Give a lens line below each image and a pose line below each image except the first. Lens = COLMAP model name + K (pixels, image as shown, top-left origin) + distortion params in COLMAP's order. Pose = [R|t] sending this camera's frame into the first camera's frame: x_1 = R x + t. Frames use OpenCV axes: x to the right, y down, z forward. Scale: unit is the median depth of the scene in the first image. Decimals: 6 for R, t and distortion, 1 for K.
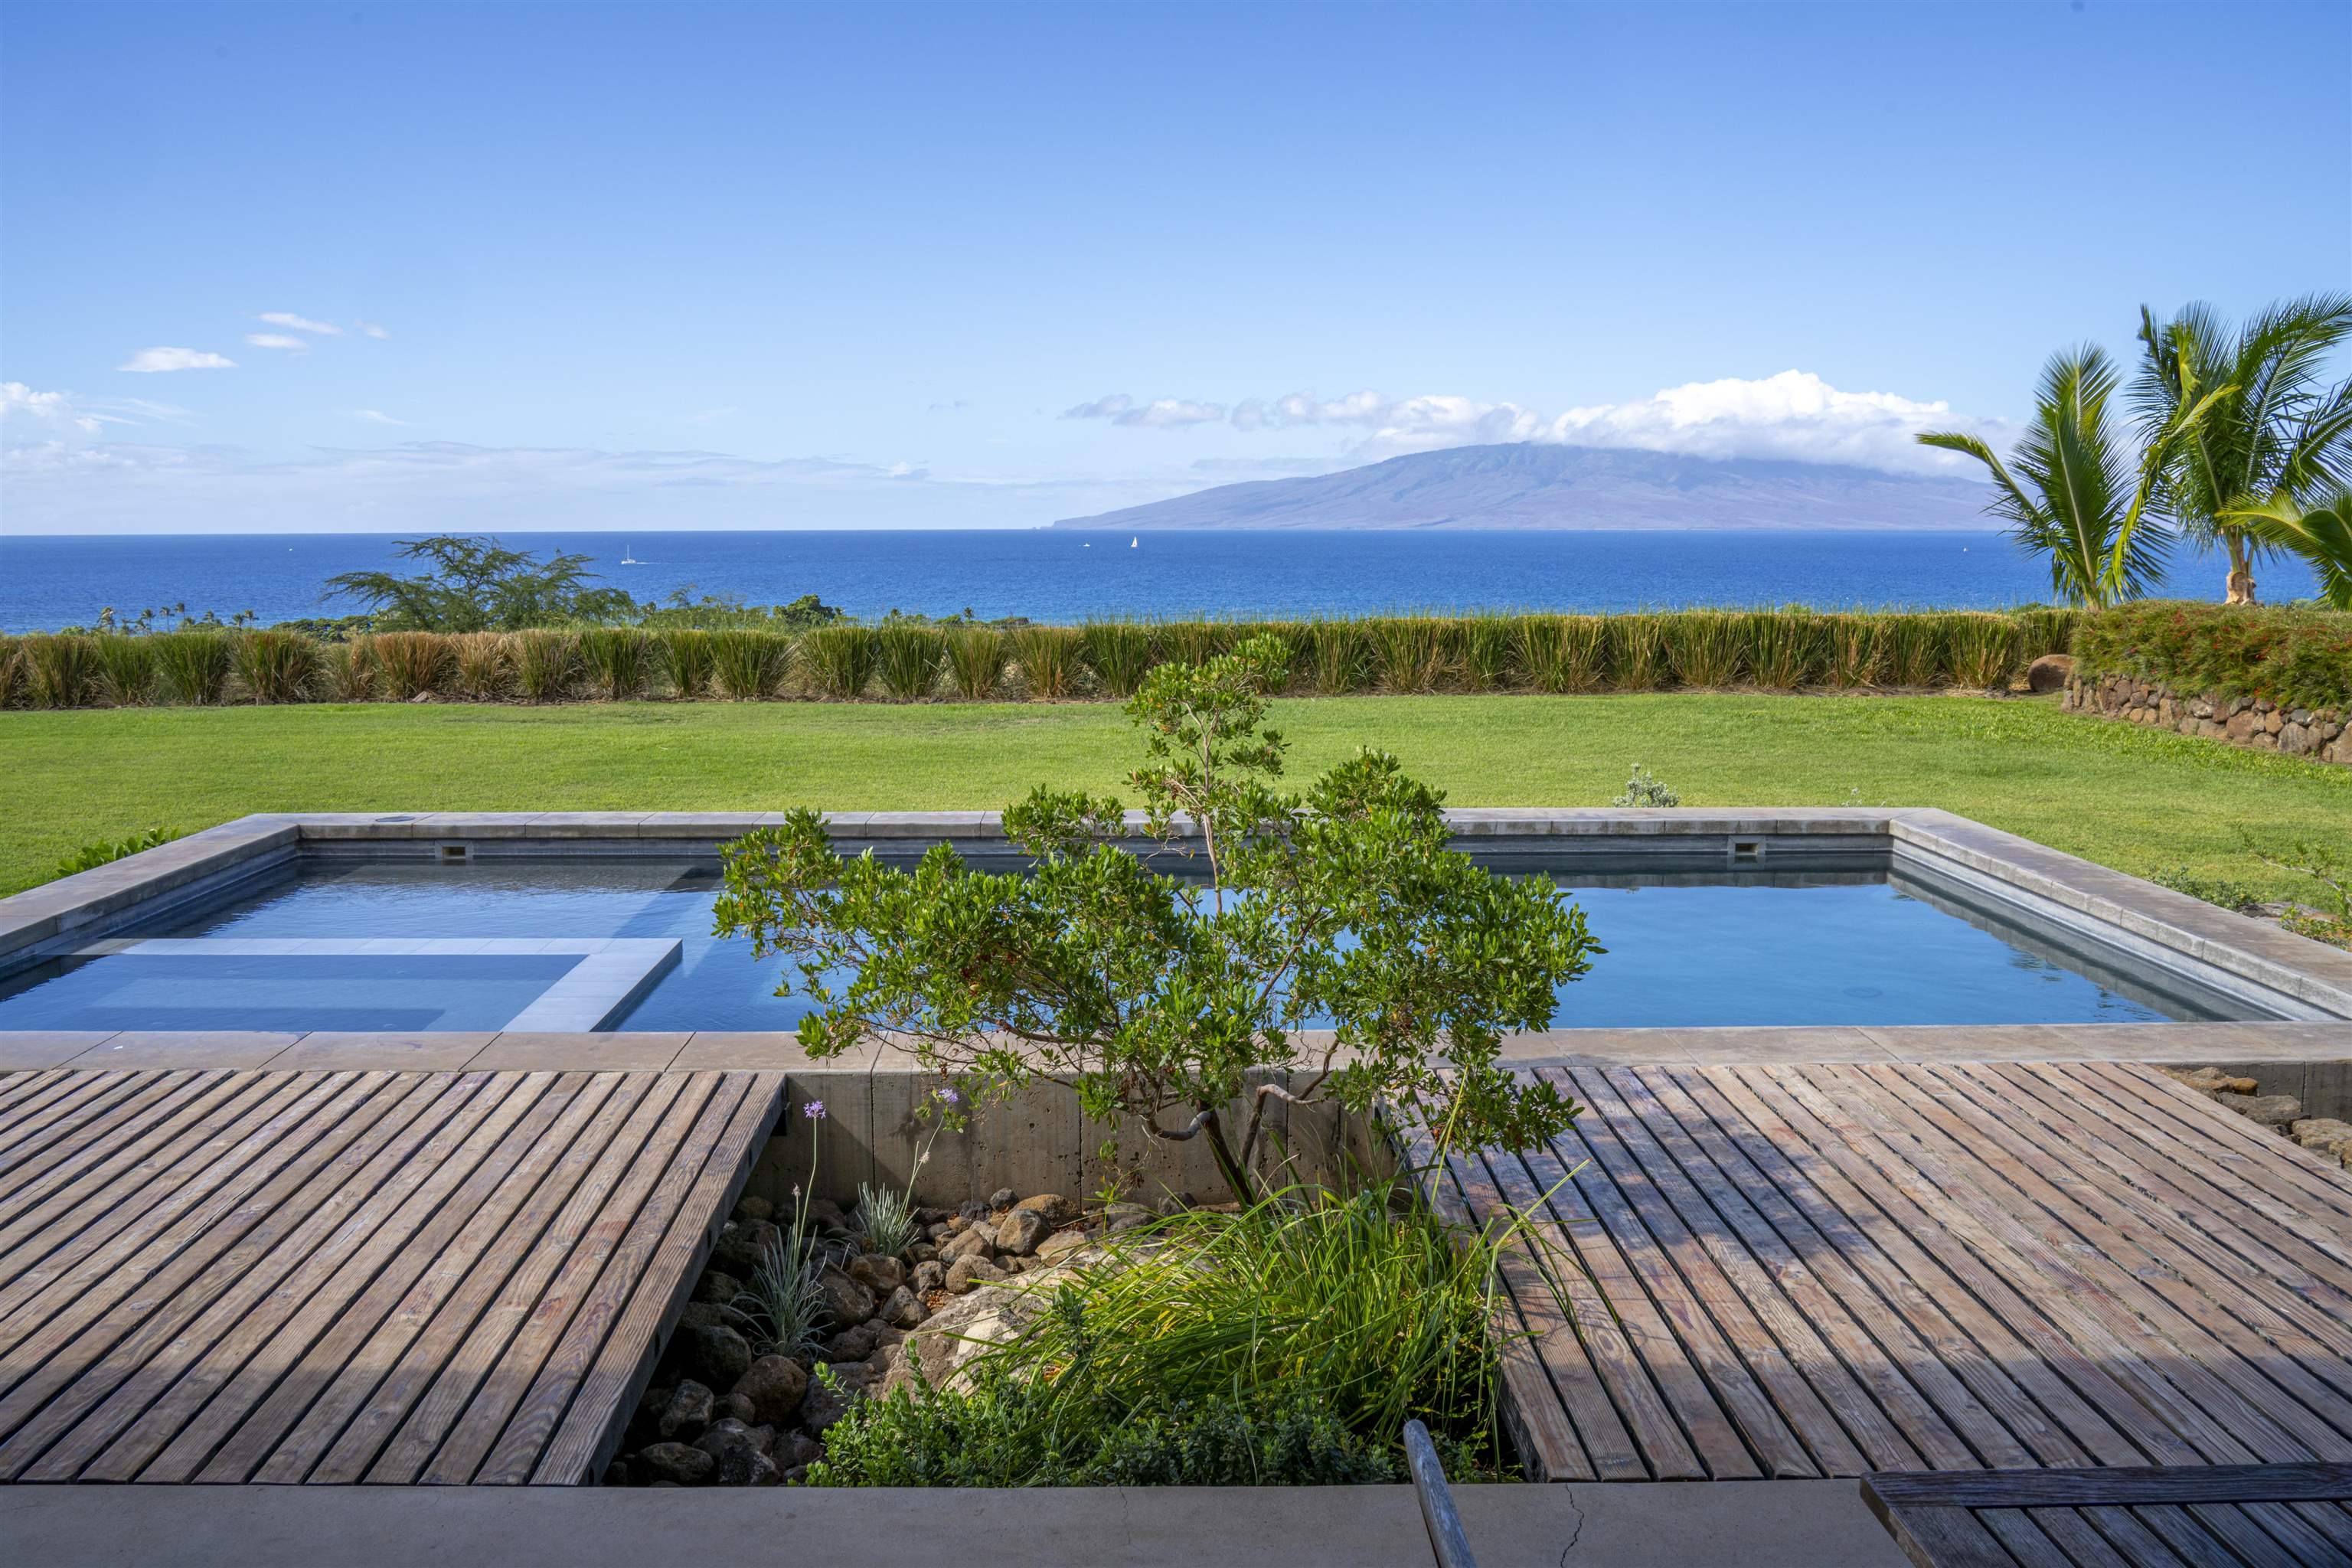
lens RADIAL K [[1934.8, 0, 1168.4], [0, 1934.8, 773.9], [0, 0, 1]] dist [-0.022897, 0.000690]
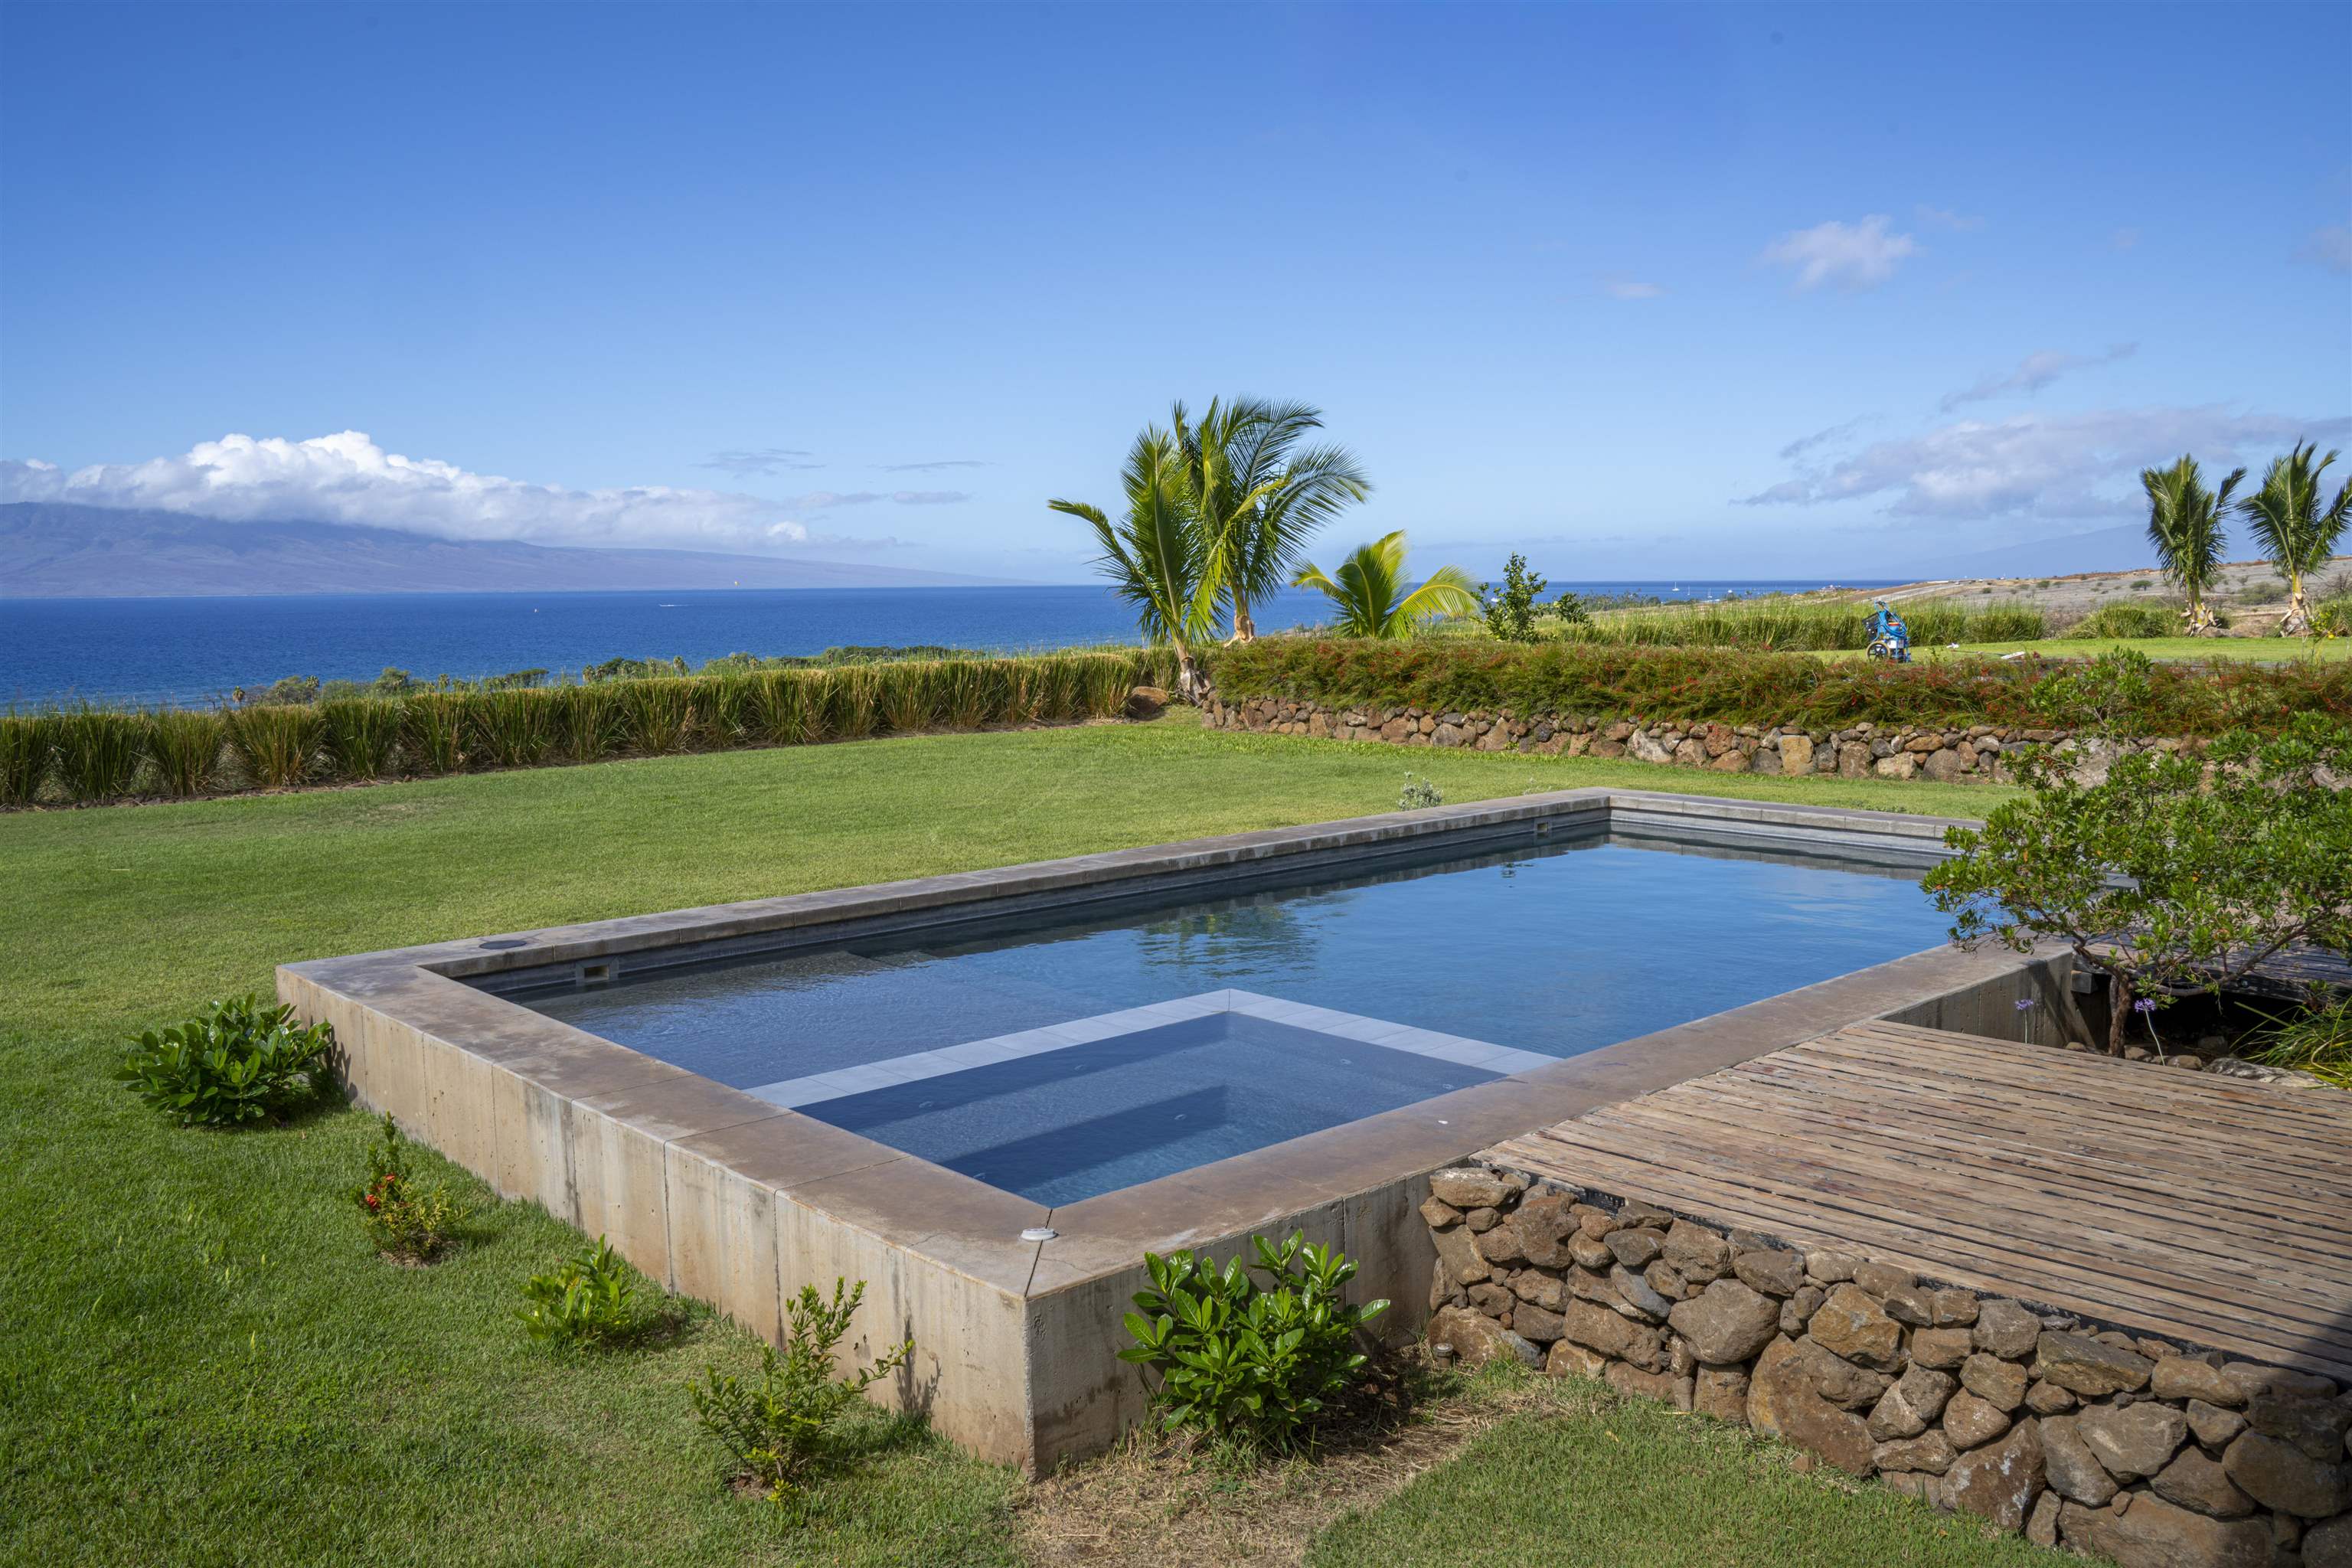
lens RADIAL K [[1934.8, 0, 1160.4], [0, 1934.8, 777.0], [0, 0, 1]] dist [-0.022897, 0.000690]
pose [[0.744199, -0.074554, 0.663785, -0.348089], [0.095005, 0.995463, 0.005293, -0.011908], [-0.661168, 0.059123, 0.747905, 0.097590]]
